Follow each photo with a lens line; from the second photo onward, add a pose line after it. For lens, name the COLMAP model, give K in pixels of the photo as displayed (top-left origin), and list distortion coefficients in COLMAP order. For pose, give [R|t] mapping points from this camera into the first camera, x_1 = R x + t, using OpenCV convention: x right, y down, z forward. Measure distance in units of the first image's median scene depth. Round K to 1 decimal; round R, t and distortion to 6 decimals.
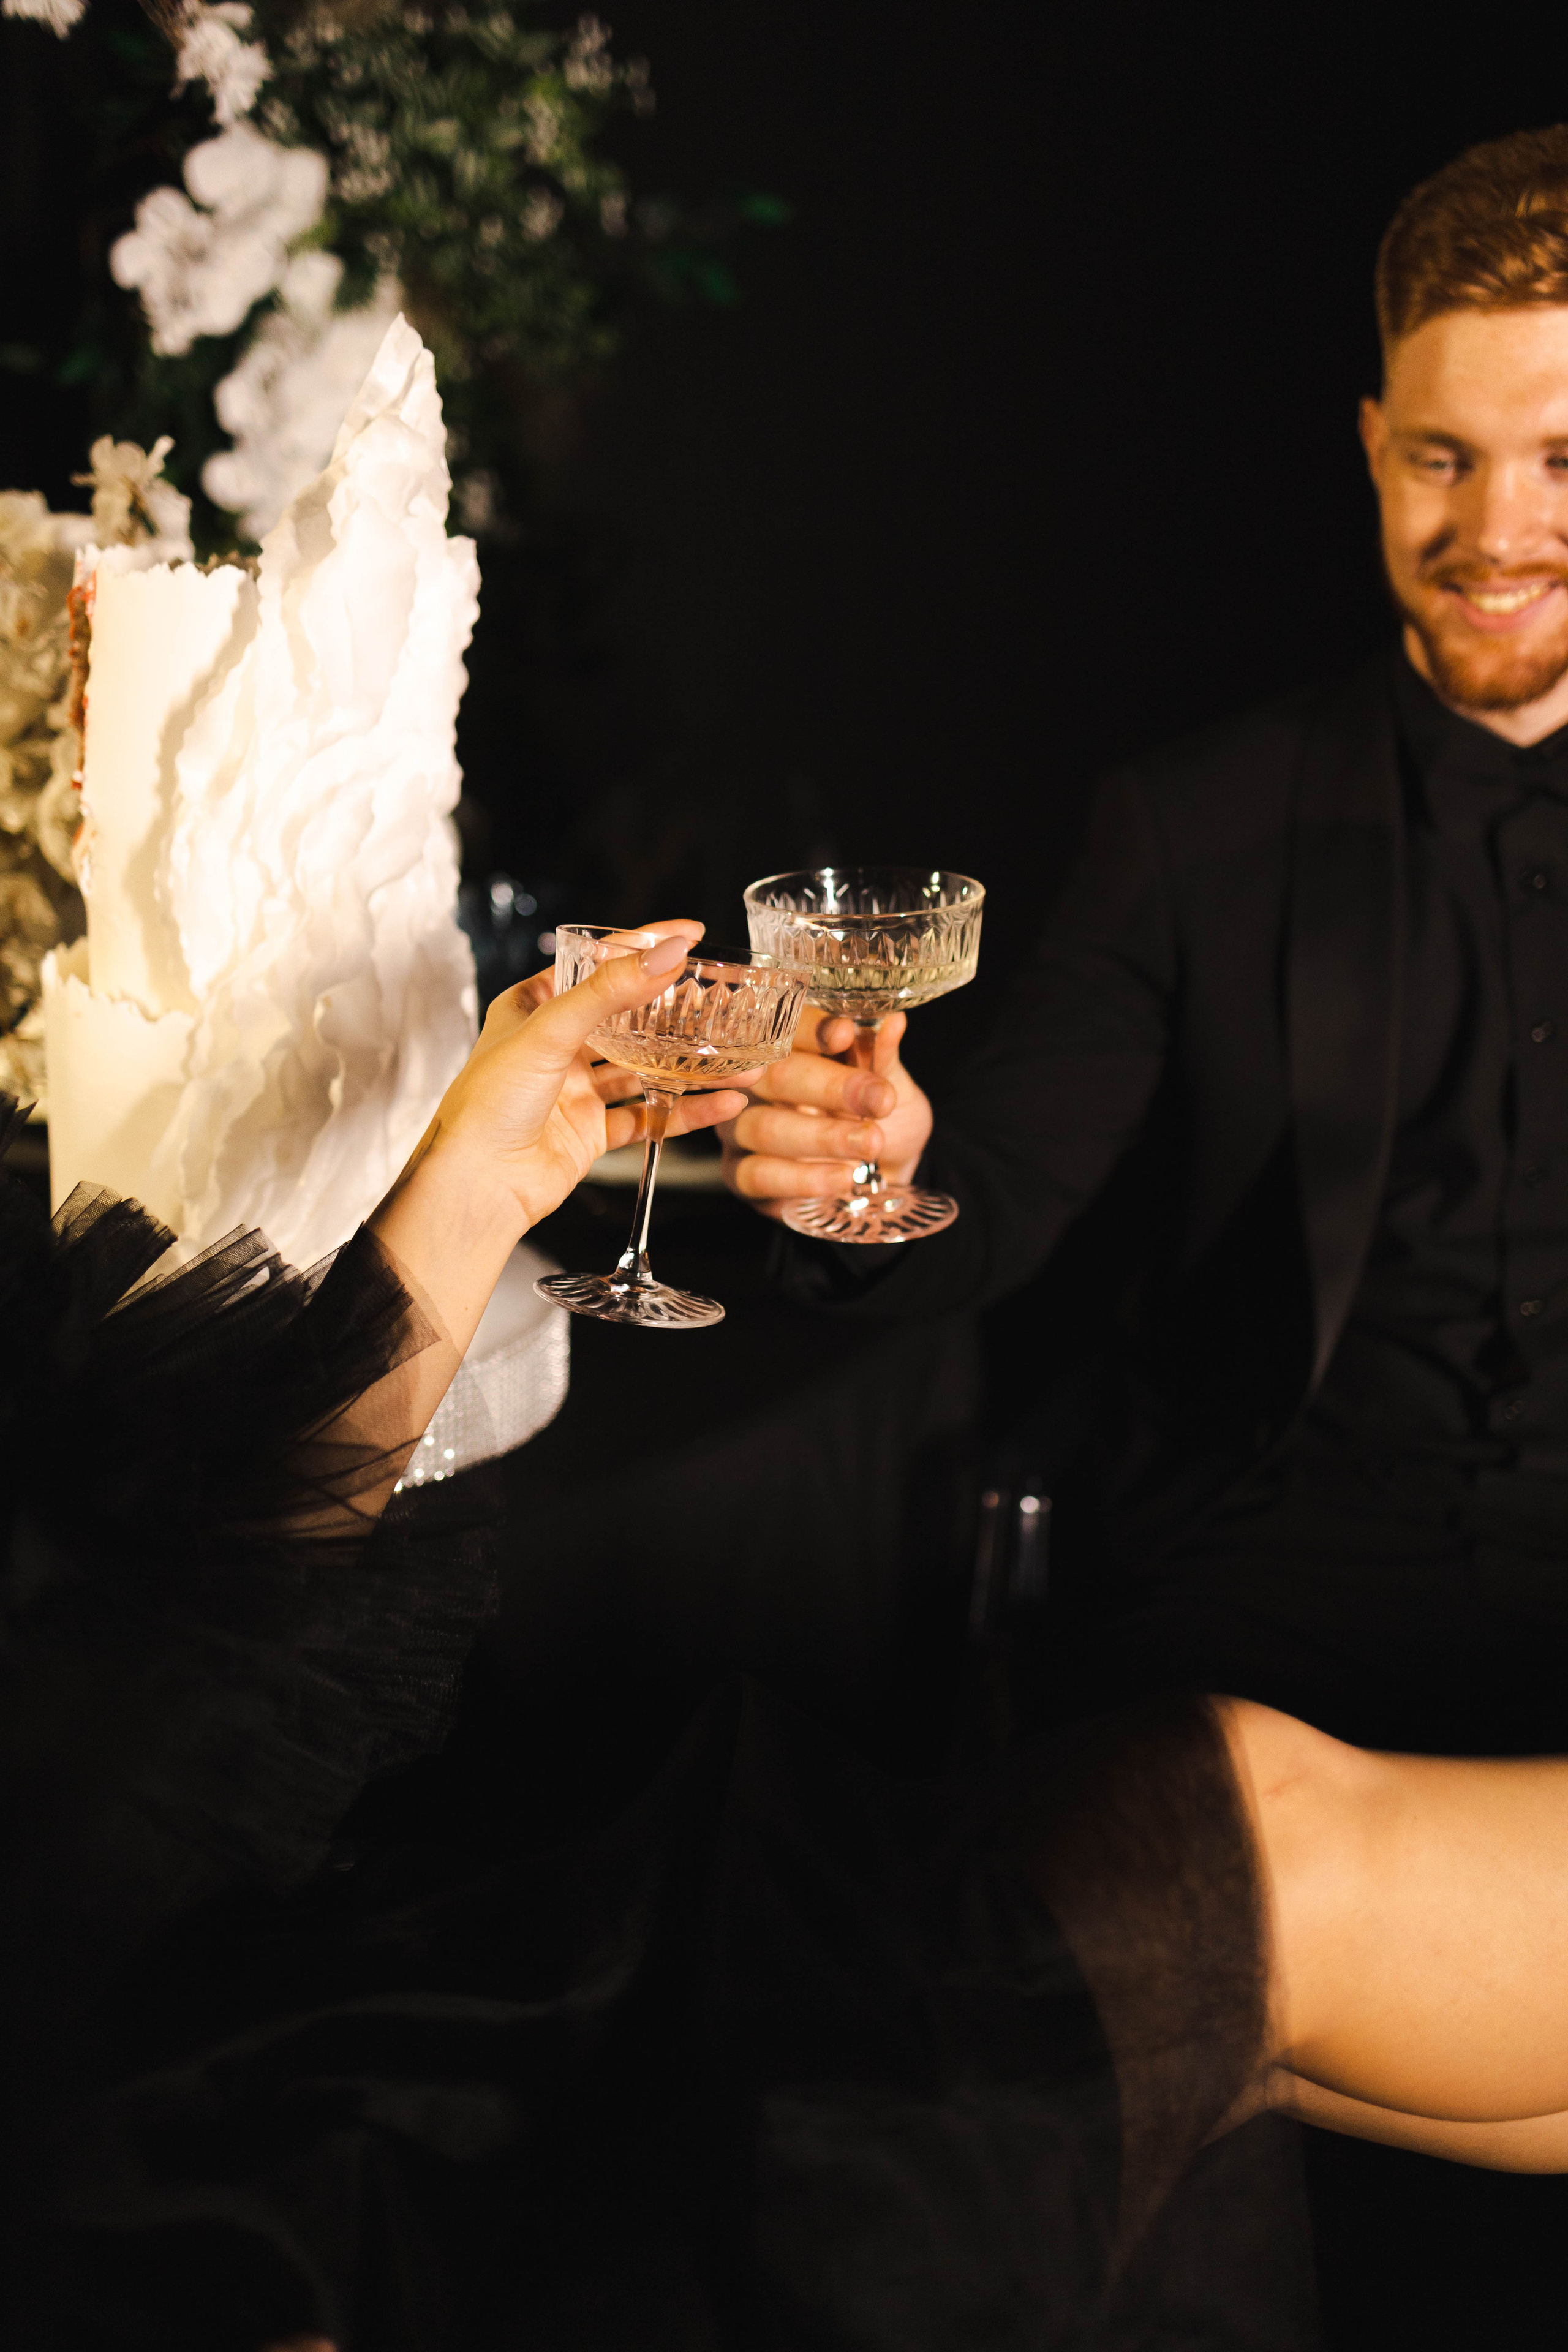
lens RADIAL K [[2307.3, 0, 784.0], [0, 2307.3, 1176.0], [0, 0, 1]] dist [-0.039111, 0.002391]
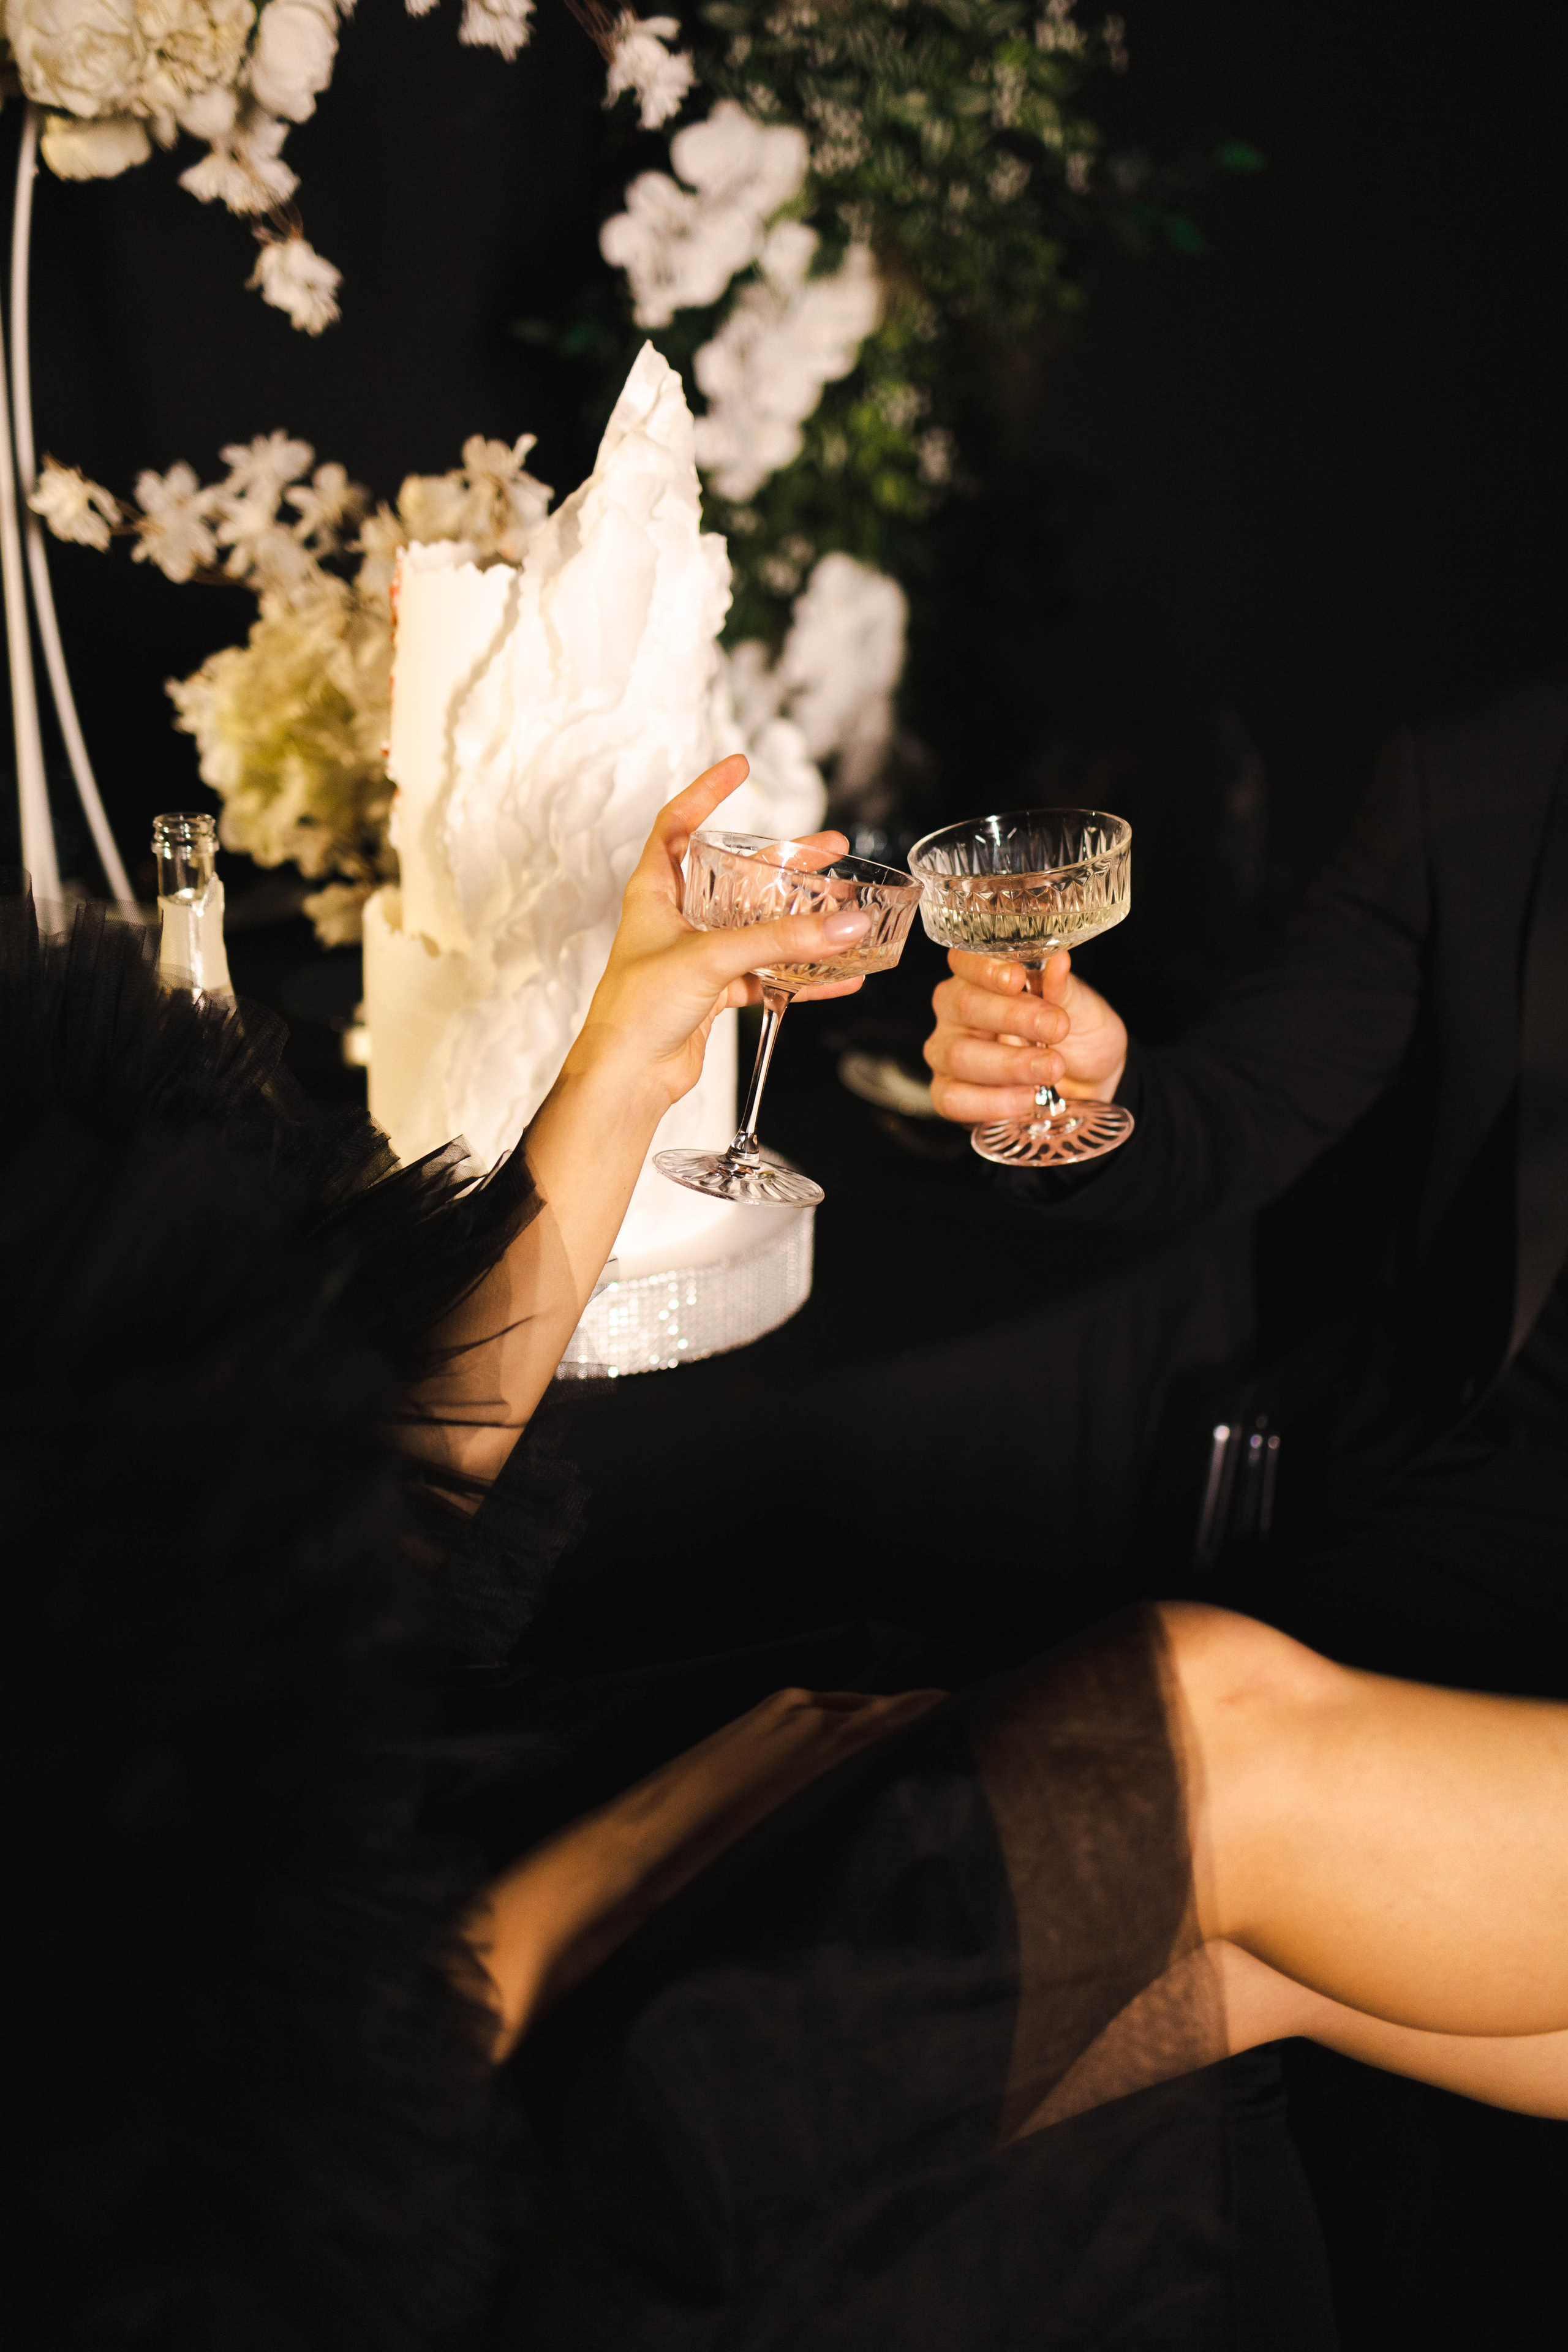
lens RADIAL K [[2307.3, 0, 784.0], [0, 2307.3, 1176.0], [0, 0, 1]] dist [-0.039111, 0.002391]
pose [[0.963673, 0.058445, -0.260614, 0.096830], [-0.049463, 0.997938, 0.040895, -0.005618], [0.262467, -0.026519, 0.964577, -0.040756]]
